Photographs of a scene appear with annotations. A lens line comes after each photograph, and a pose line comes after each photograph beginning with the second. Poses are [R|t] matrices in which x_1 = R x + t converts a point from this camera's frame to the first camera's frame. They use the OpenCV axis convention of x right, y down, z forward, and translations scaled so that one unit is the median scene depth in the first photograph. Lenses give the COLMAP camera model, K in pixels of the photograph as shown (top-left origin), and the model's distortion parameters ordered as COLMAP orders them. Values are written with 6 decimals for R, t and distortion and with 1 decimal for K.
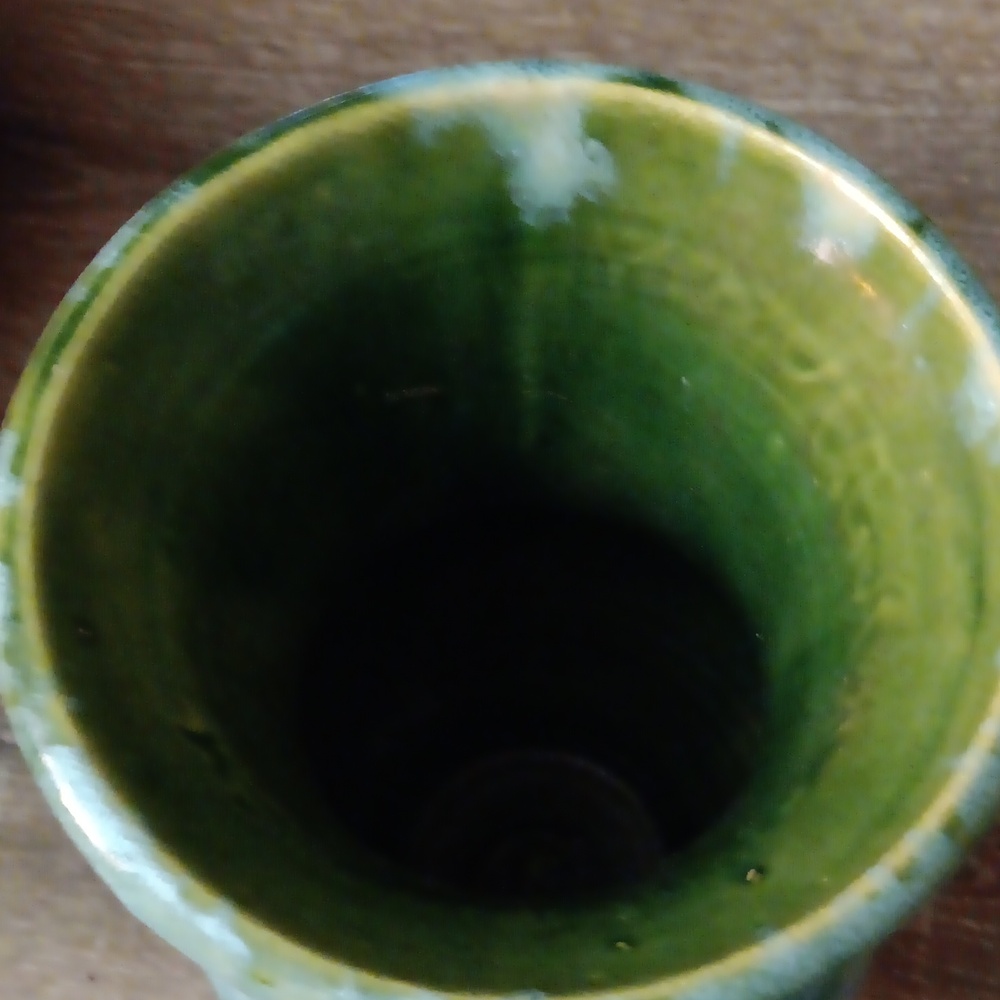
lens RADIAL K [[1782.4, 0, 498.7], [0, 1782.4, 497.8], [0, 0, 1]] dist [0.056749, 0.000000]
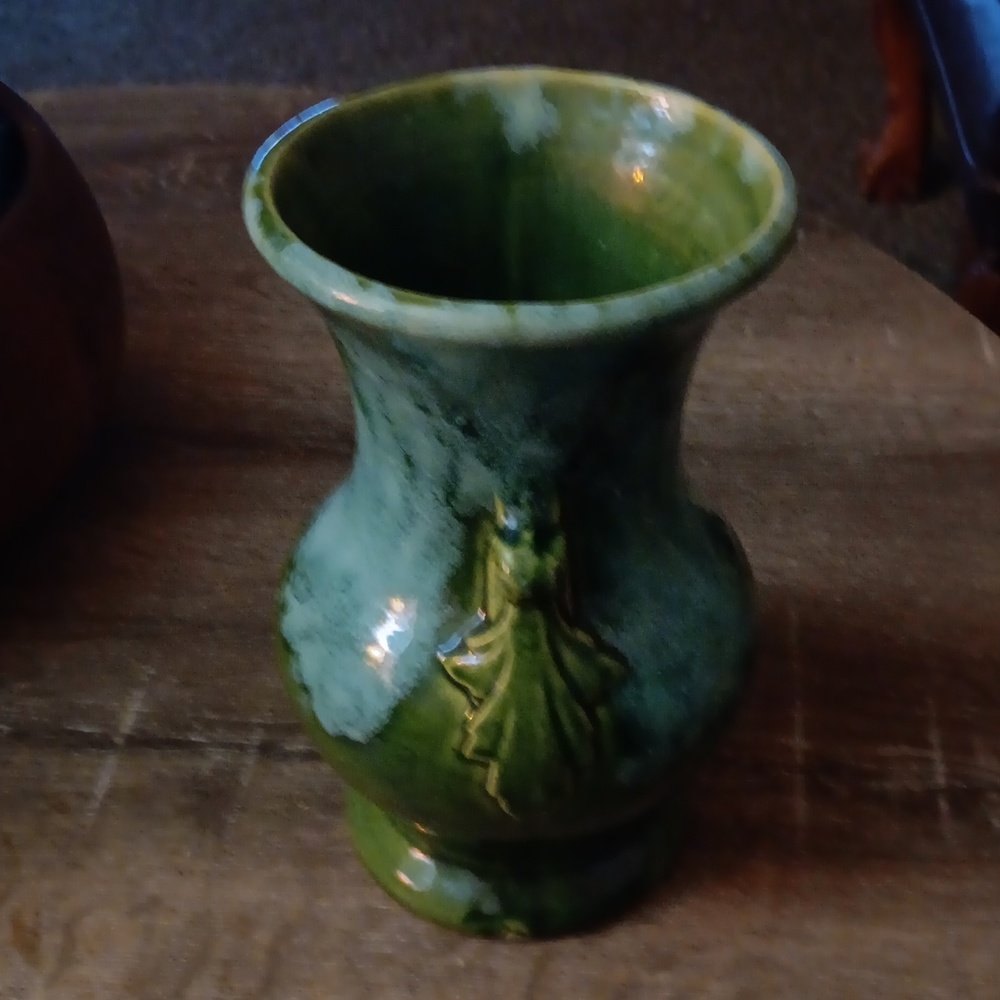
lens RADIAL K [[1782.4, 0, 500.9], [0, 1782.4, 513.0], [0, 0, 1]] dist [0.056749, 0.000000]
pose [[0.998627, -0.003083, 0.052301, -0.059652], [0.027749, 0.877874, -0.478087, 0.668243], [-0.044440, 0.478881, 0.876754, -0.287409]]
